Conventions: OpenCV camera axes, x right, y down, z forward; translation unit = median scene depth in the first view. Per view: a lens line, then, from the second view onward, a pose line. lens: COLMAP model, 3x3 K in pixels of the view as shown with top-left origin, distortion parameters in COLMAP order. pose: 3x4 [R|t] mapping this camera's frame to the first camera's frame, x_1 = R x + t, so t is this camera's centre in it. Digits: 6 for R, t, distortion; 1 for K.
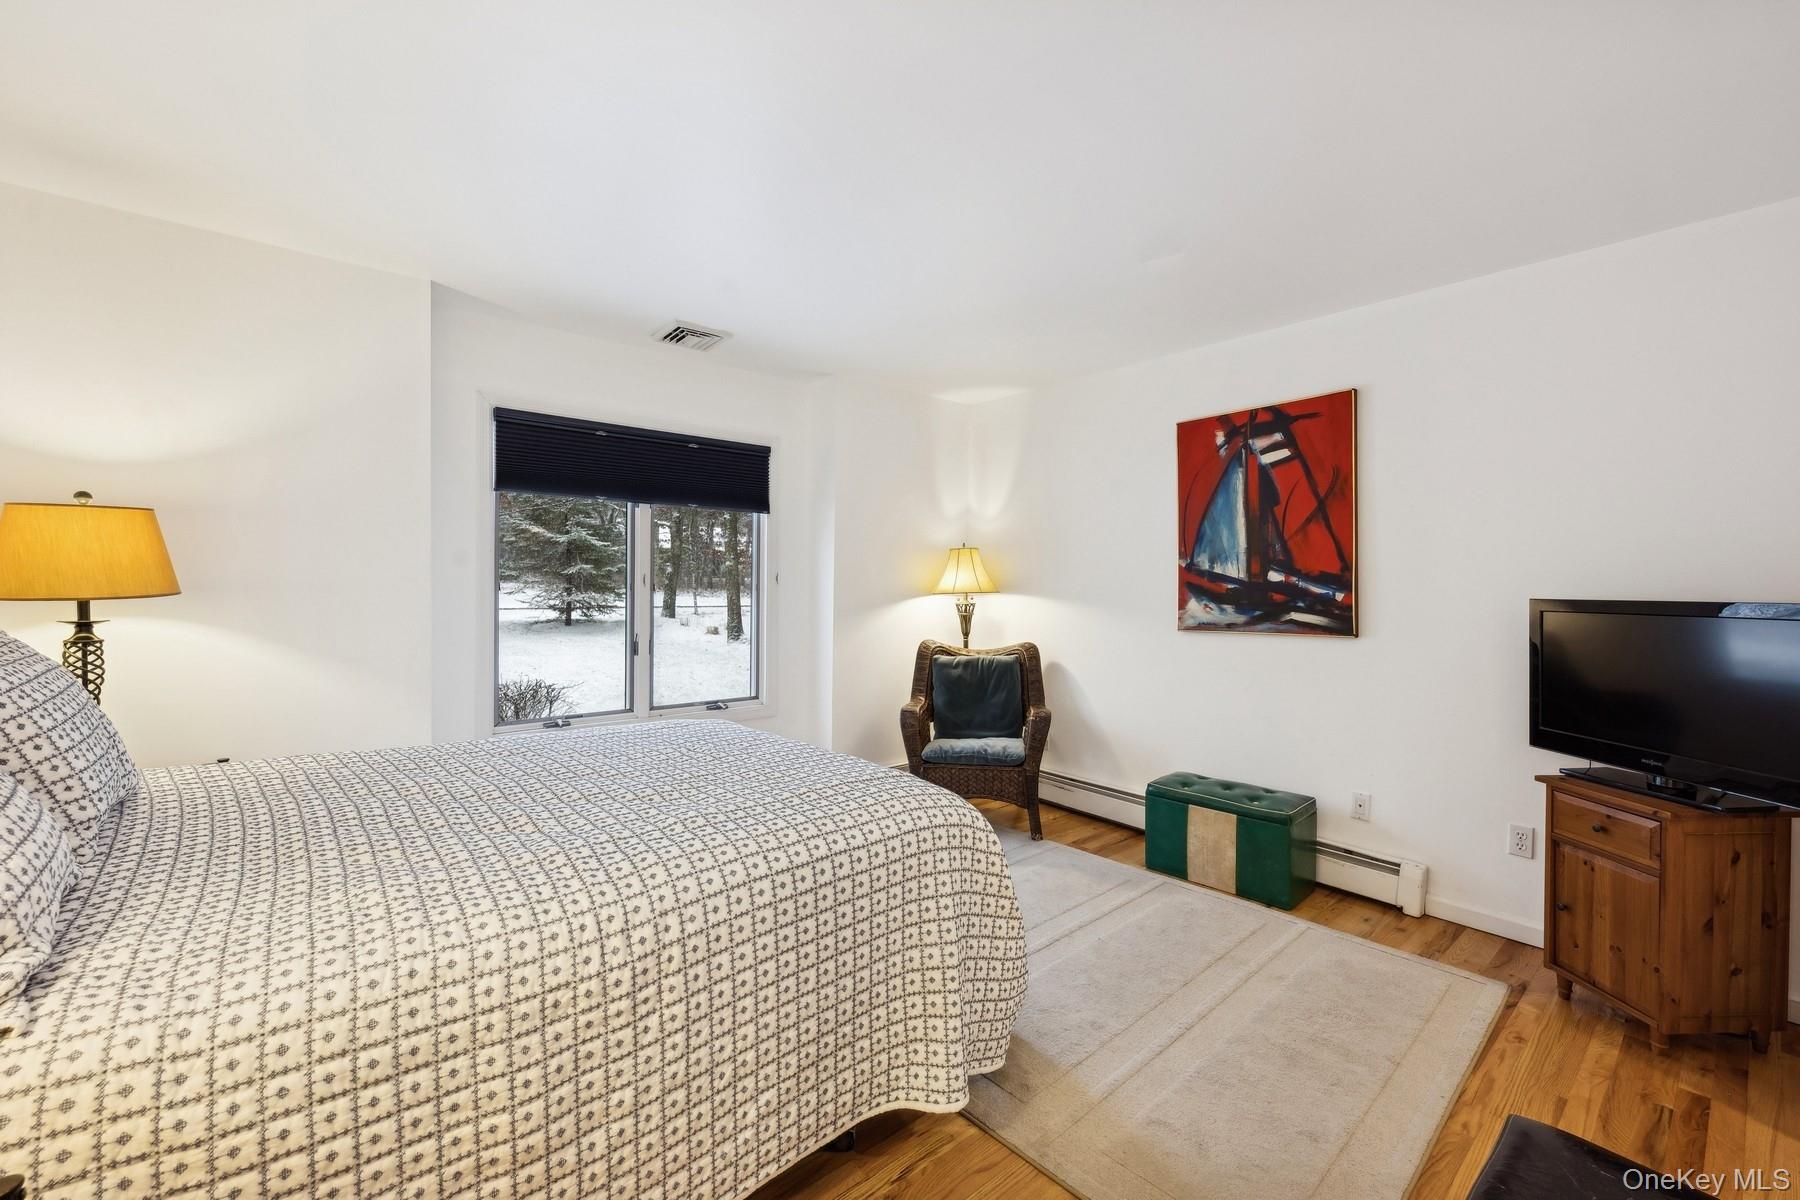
lens RADIAL K [[730.4, 0, 900.2], [0, 730.4, 589.2], [0, 0, 1]] dist [0.001808, 0.000140]
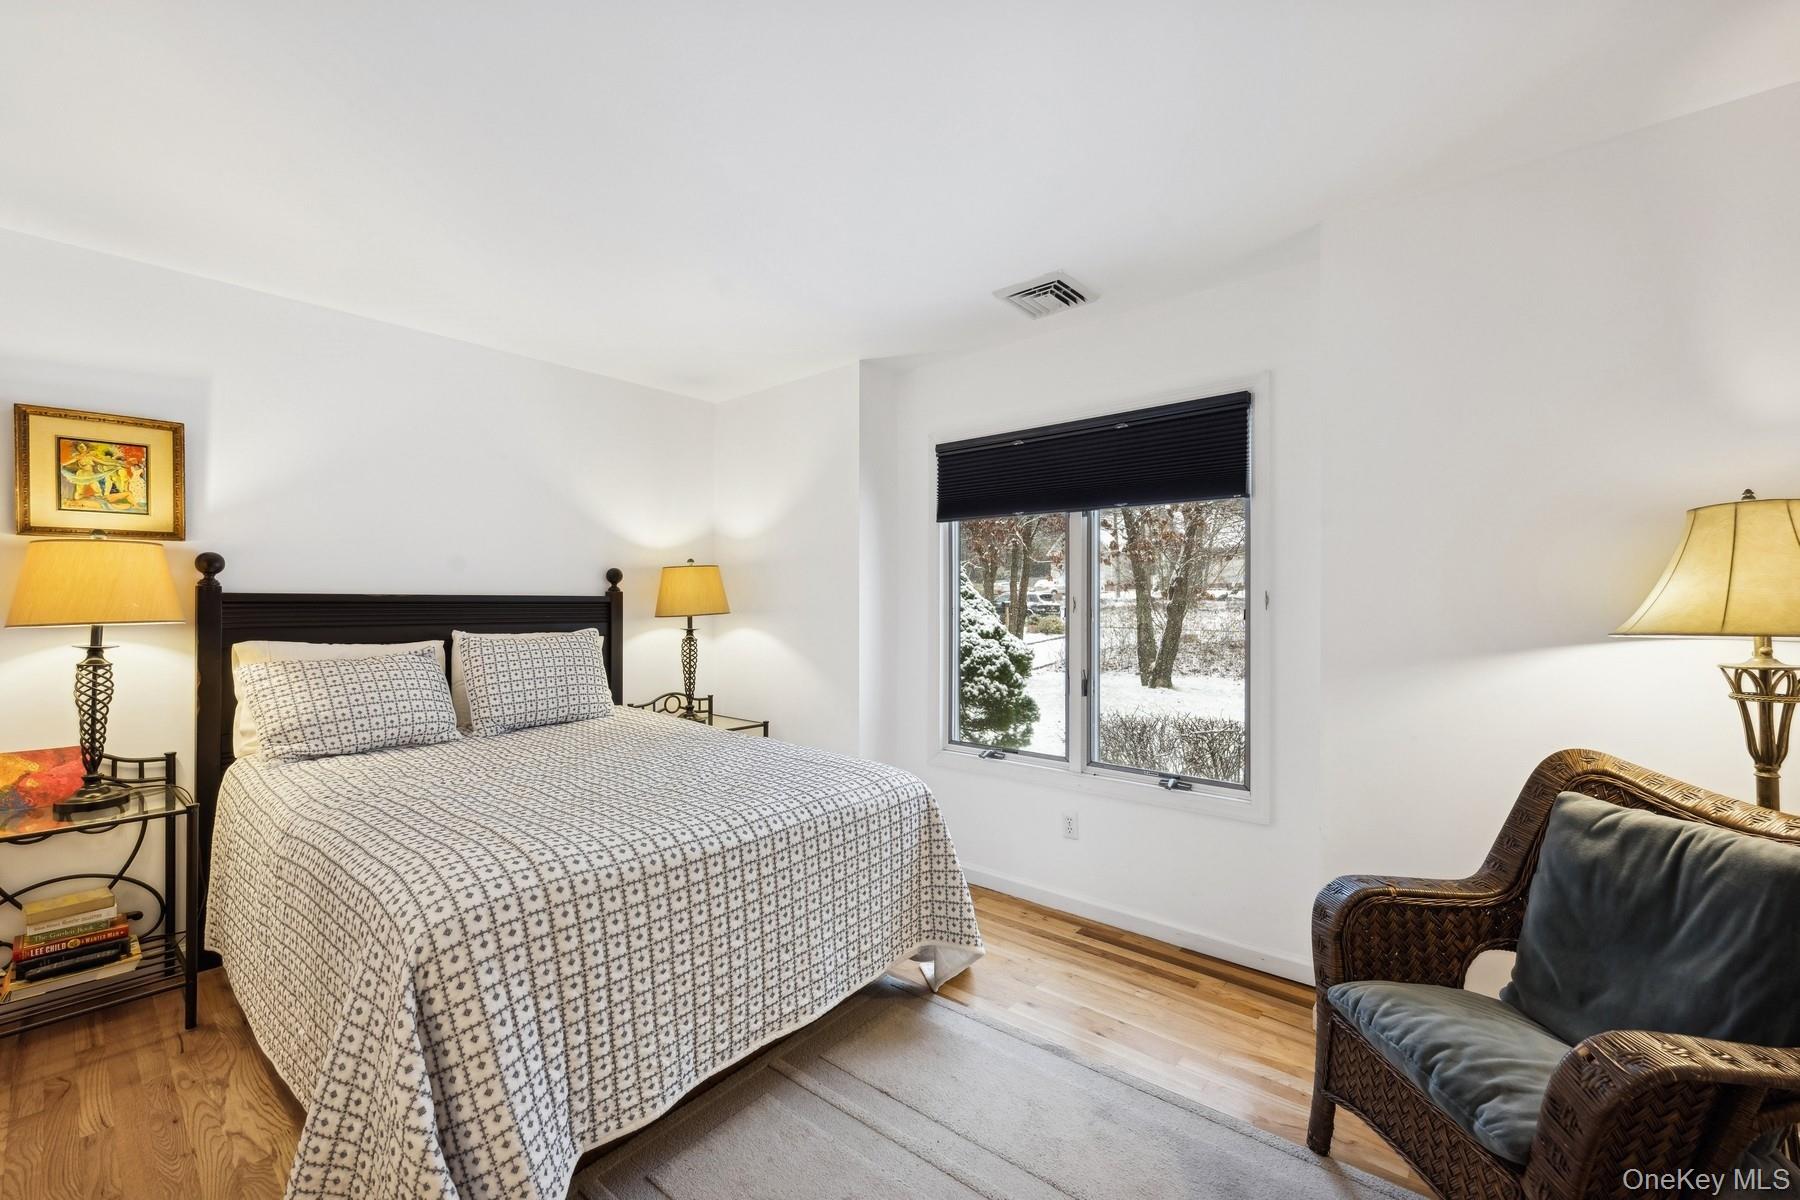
lens RADIAL K [[730.4, 0, 903.7], [0, 730.4, 597.6], [0, 0, 1]] dist [0.001808, 0.000140]
pose [[0.166321, -0.016573, -0.985932, 0.391025], [-0.006805, 0.999816, -0.017954, -0.003534], [0.986048, 0.009696, 0.166178, 0.607510]]
